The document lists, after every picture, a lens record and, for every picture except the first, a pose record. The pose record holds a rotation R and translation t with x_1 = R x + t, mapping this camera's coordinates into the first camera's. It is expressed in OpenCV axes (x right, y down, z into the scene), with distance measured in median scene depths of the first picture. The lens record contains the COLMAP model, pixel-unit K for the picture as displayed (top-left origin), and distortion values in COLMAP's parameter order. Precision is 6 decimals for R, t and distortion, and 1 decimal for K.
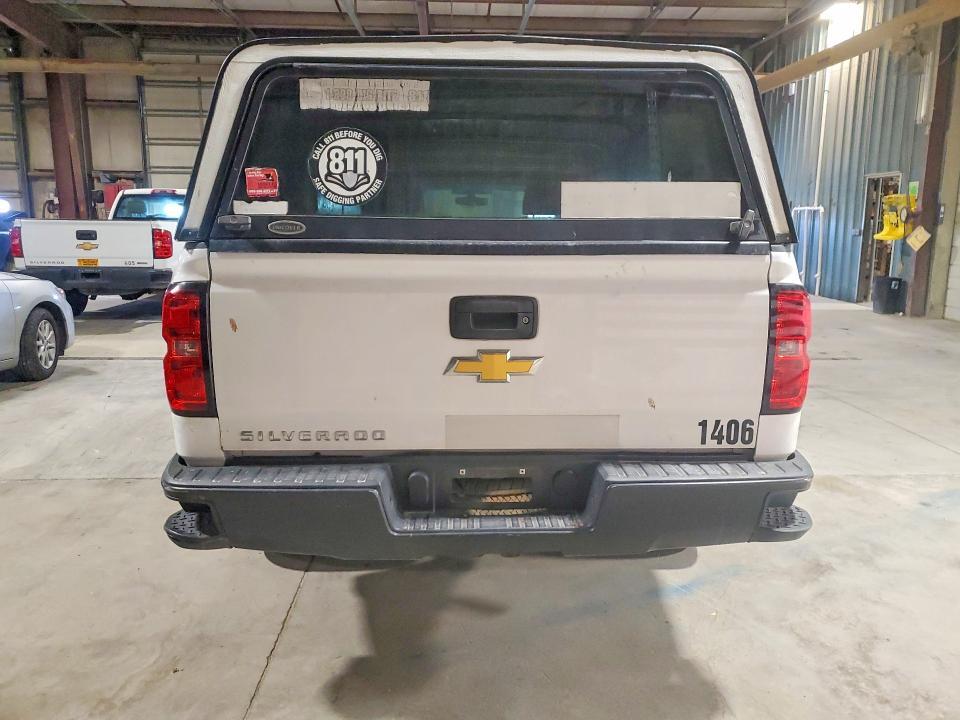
lens RADIAL K [[749.0, 0, 480.6], [0, 749.0, 361.6], [0, 0, 1]] dist [0.017208, 0.001953]
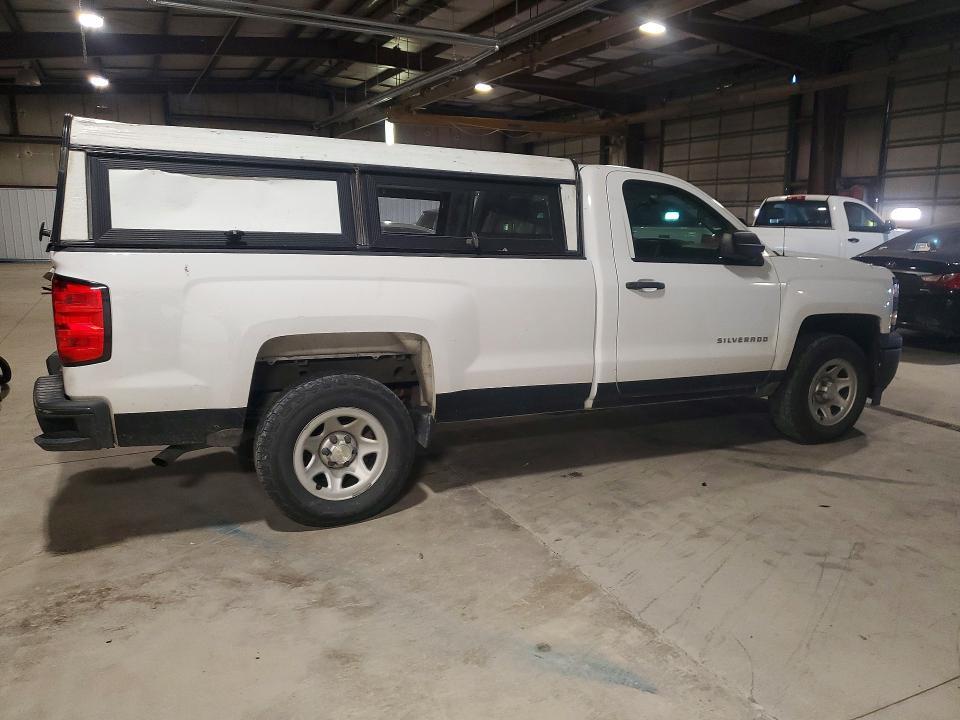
lens RADIAL K [[749.0, 0, 487.6], [0, 749.0, 359.6], [0, 0, 1]] dist [0.017208, 0.001953]
pose [[0.398192, 0.167228, -0.901930, 1.070493], [-0.174692, 0.979072, 0.104406, -0.120619], [0.900514, 0.115986, 0.419073, 0.601092]]
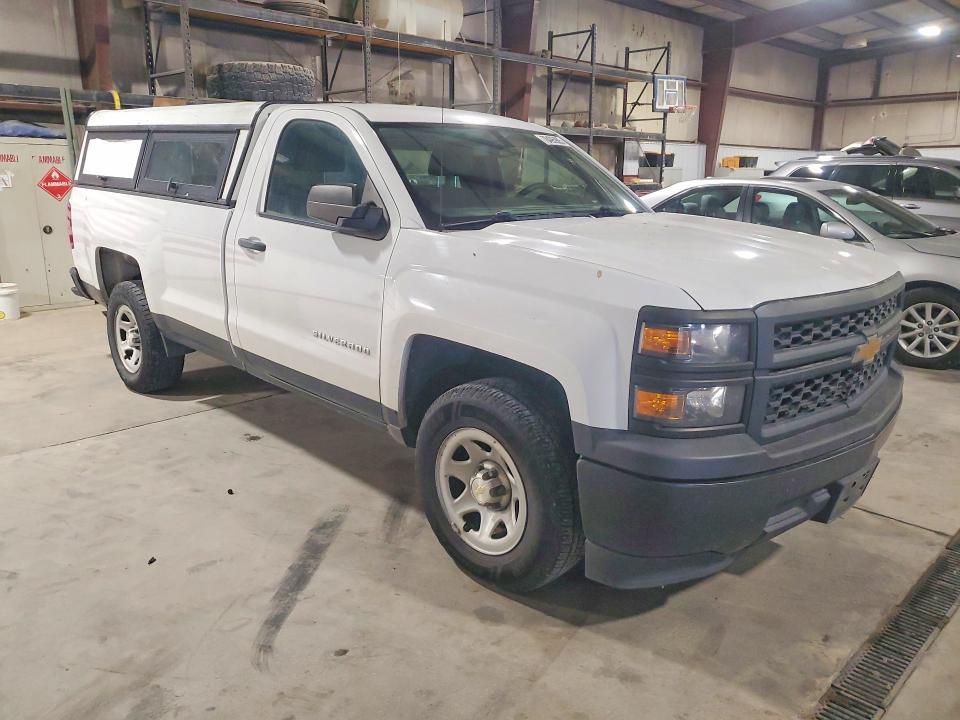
lens RADIAL K [[749.0, 0, 483.4], [0, 749.0, 352.3], [0, 0, 1]] dist [0.017208, 0.001953]
pose [[-0.747695, 0.142991, -0.648464, -1.414817], [-0.131628, 0.925248, 0.355794, -1.495592], [0.650866, 0.351381, -0.672982, 8.099118]]
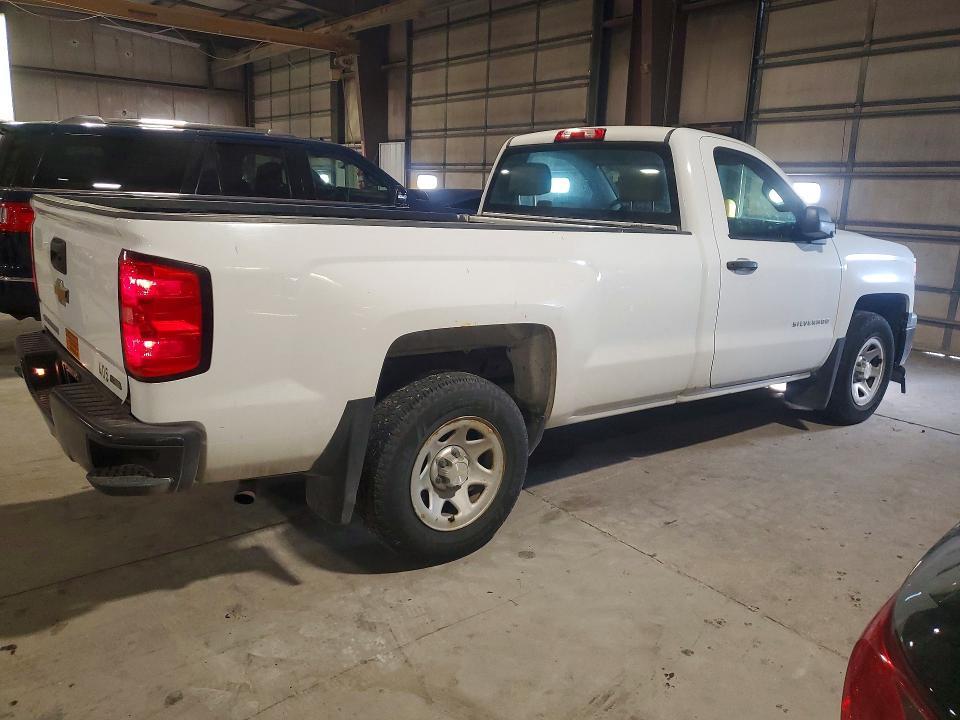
lens RADIAL K [[749.0, 0, 480.1], [0, 749.0, 357.2], [0, 0, 1]] dist [0.017208, 0.001953]
pose [[0.573501, 0.192543, -0.796256, -0.388891], [-0.186065, 0.977199, 0.102284, -0.421601], [0.797795, 0.089496, 0.596250, 2.126220]]
